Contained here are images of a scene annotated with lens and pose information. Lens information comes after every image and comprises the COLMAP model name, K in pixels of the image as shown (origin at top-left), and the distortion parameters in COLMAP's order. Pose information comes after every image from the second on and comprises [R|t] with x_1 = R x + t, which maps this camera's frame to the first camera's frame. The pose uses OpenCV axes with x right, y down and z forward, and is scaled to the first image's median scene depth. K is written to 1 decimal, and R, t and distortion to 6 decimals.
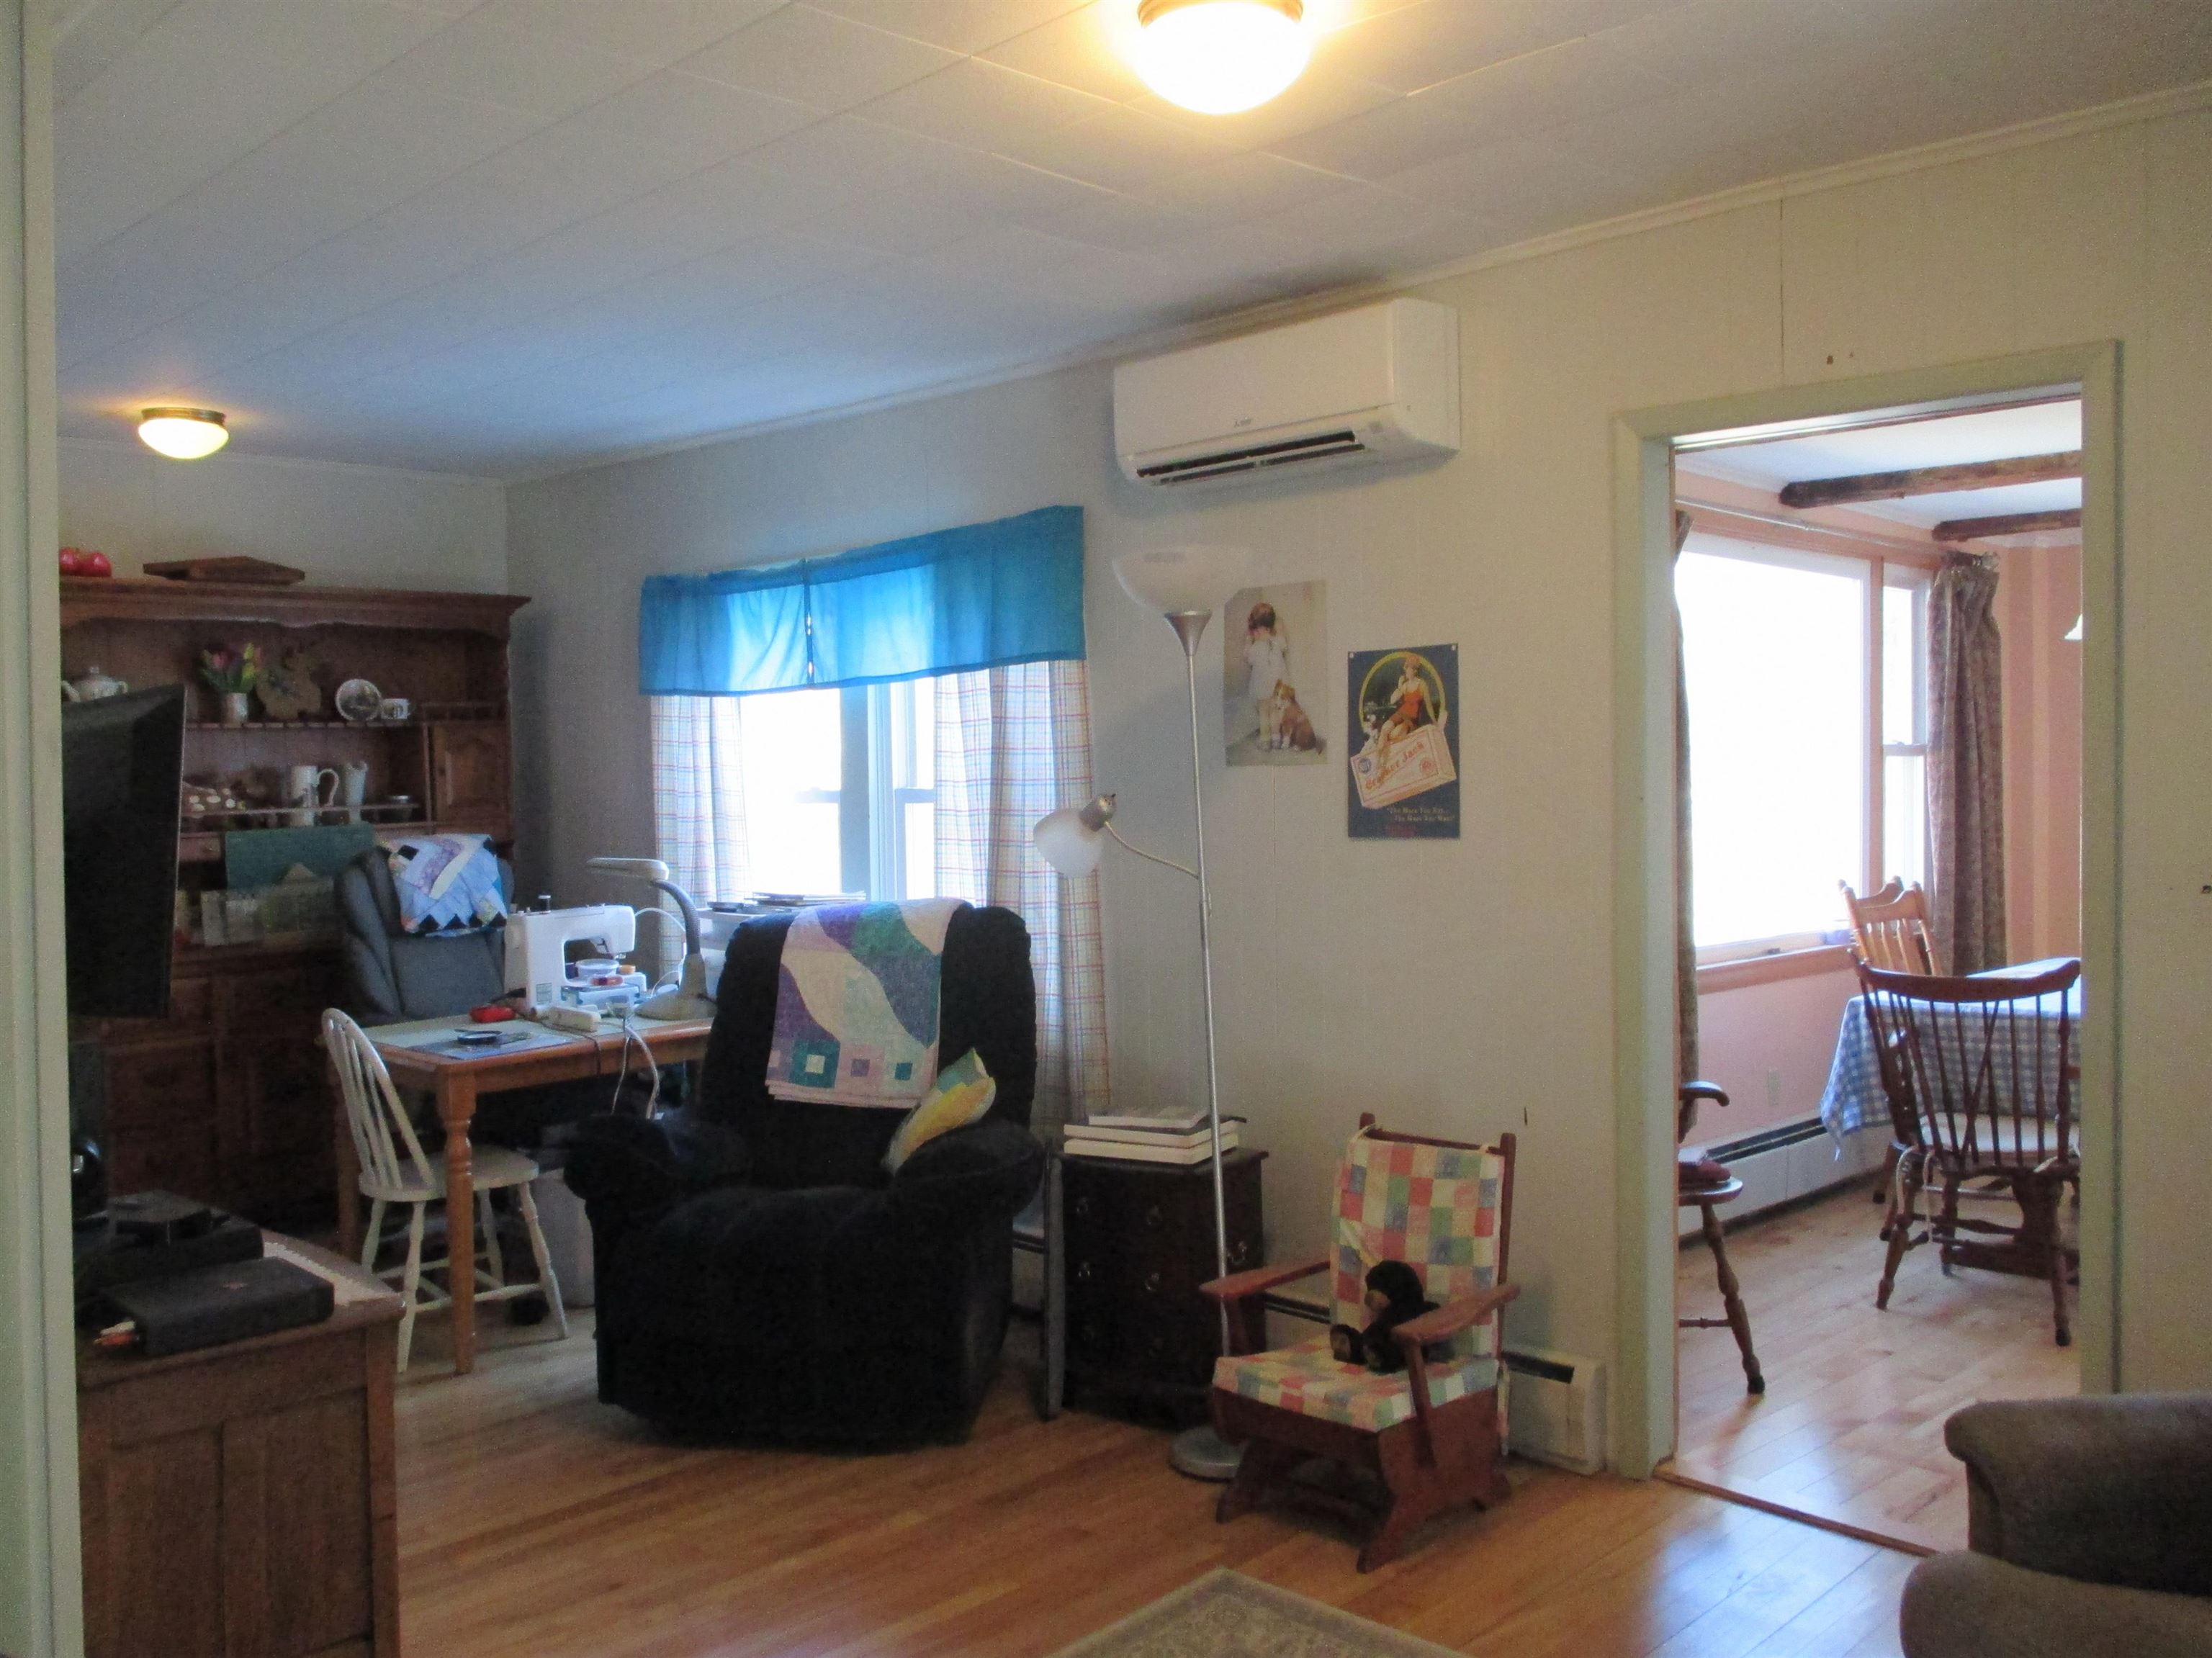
lens RADIAL K [[1875.5, 0, 1102.0], [0, 1875.5, 829.4], [0, 0, 1]] dist [-0.014244, -0.001501]
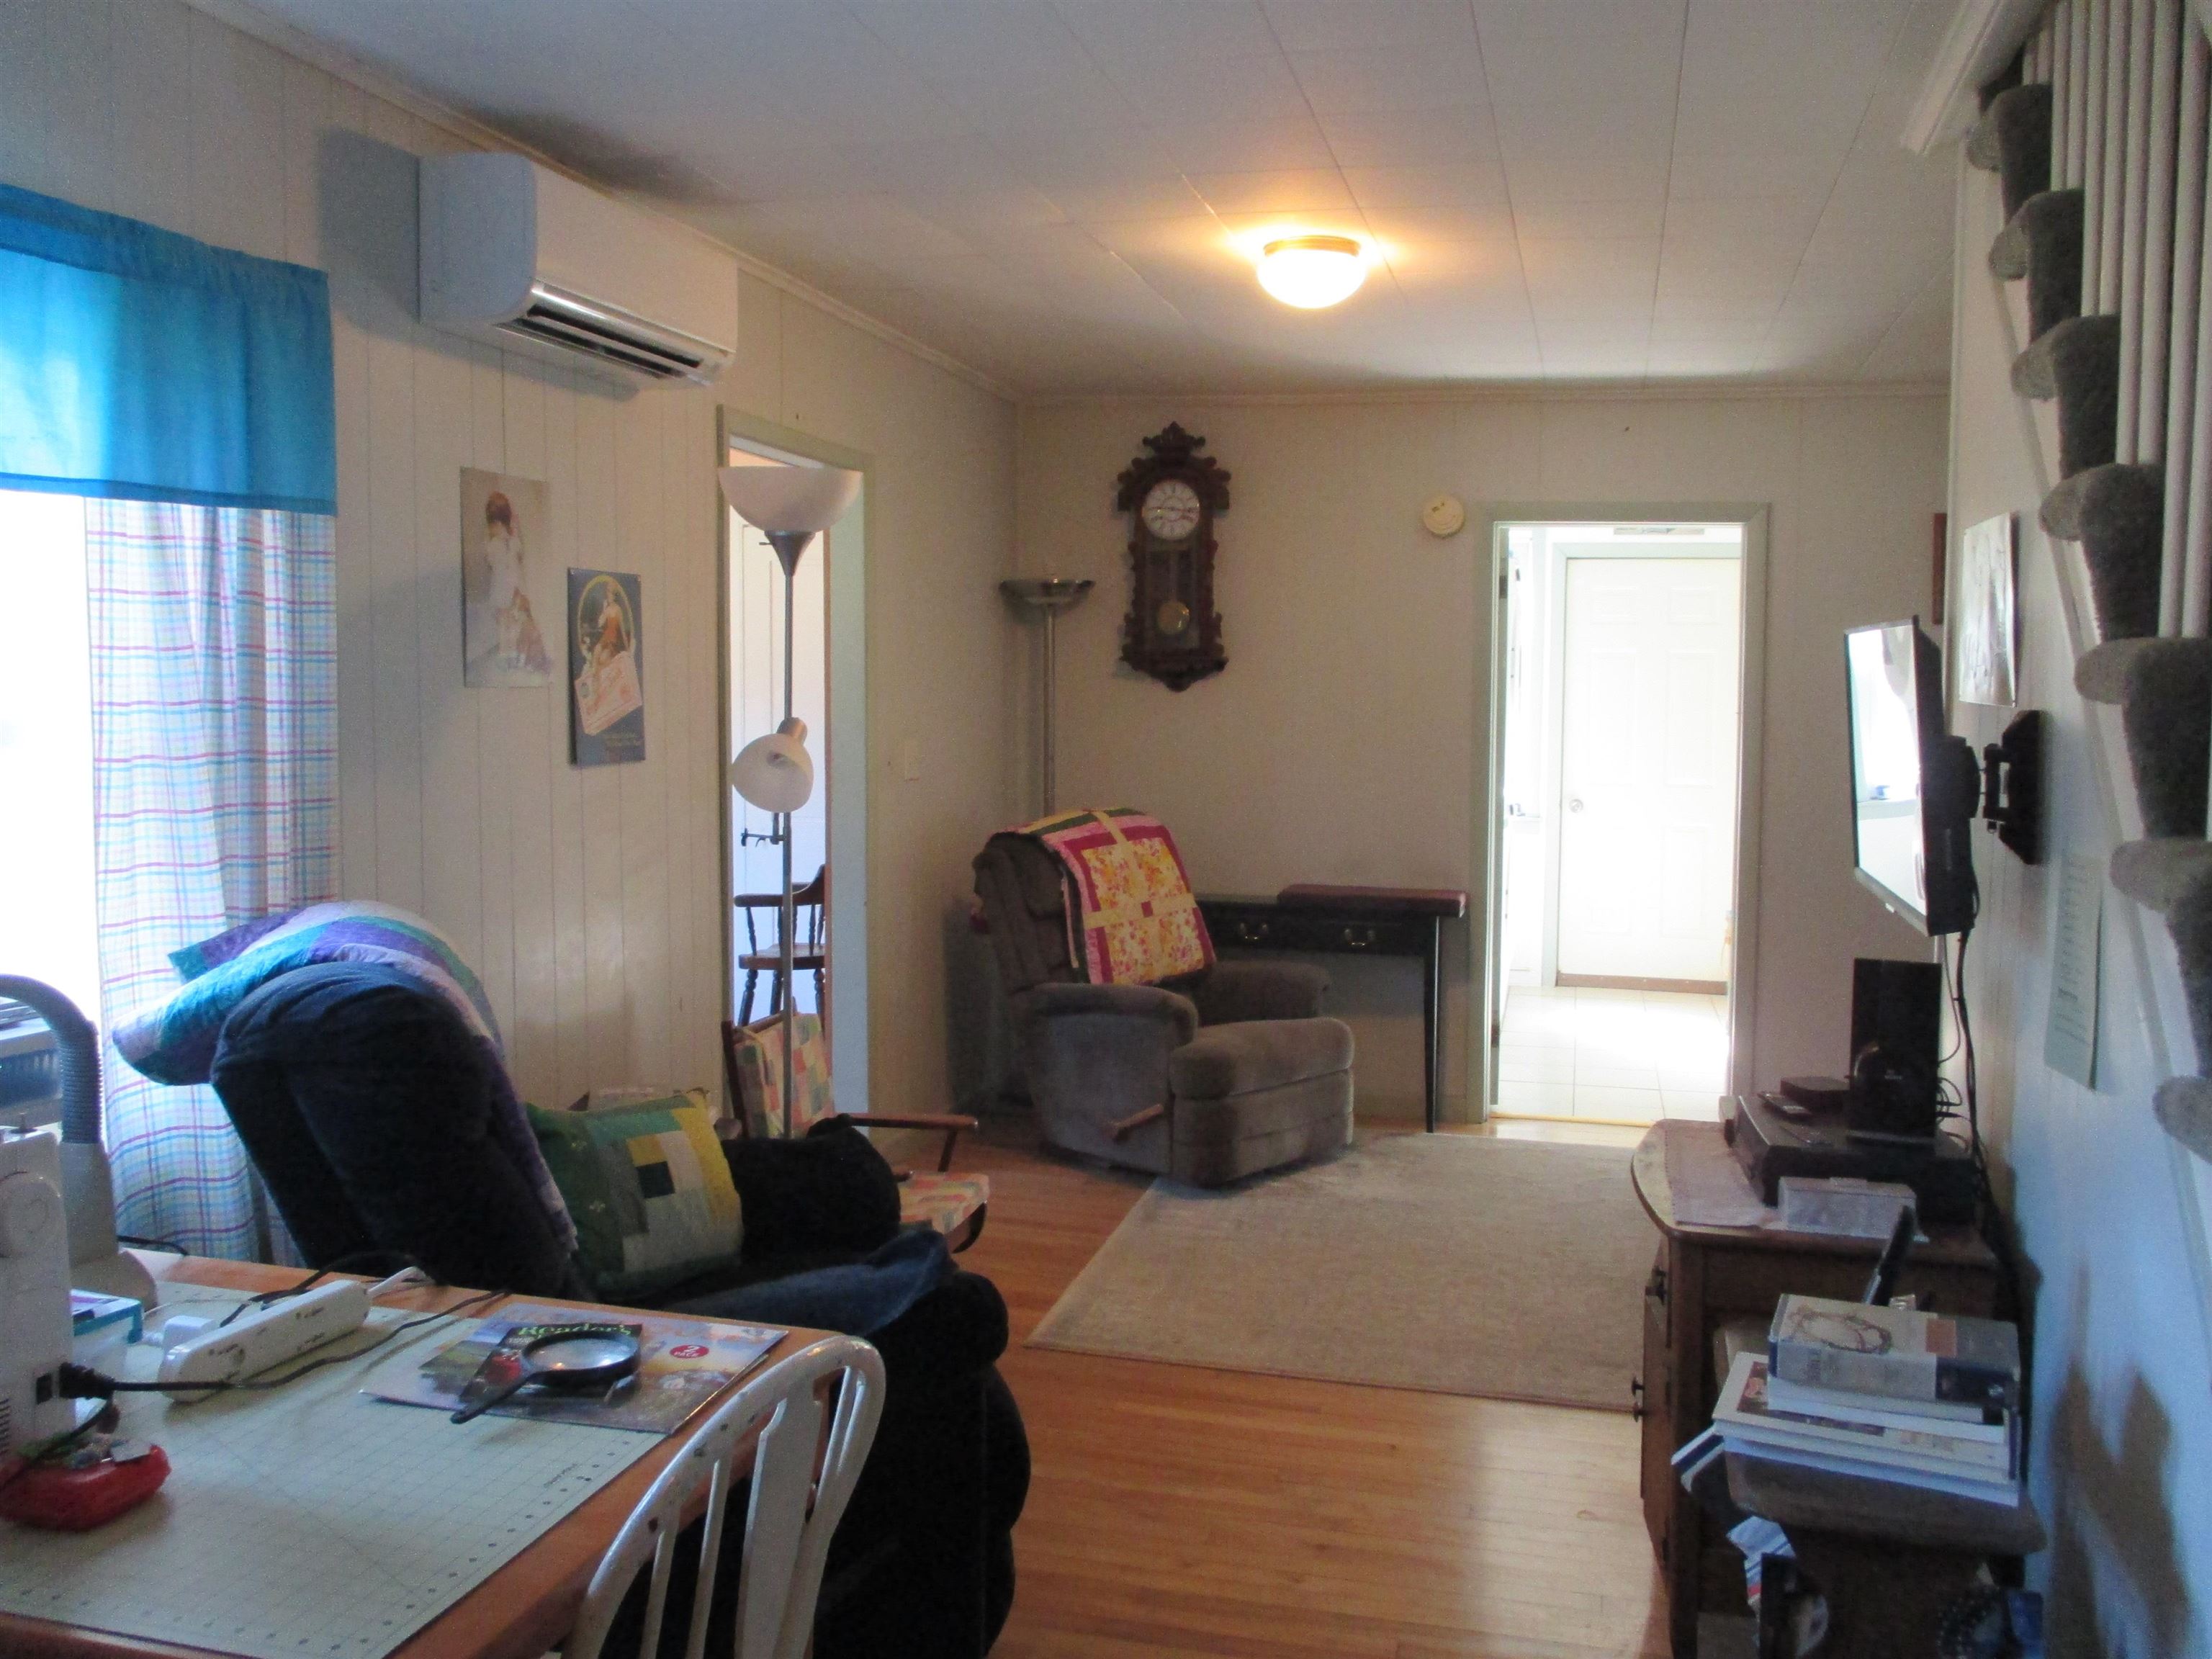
lens RADIAL K [[1875.7, 0, 1102.4], [0, 1875.7, 826.2], [0, 0, 1]] dist [-0.014244, -0.001501]
pose [[-0.505429, -0.044818, 0.861703, -0.769409], [0.032734, 0.996935, 0.071052, -0.022851], [-0.862247, 0.064119, -0.502413, 1.187334]]
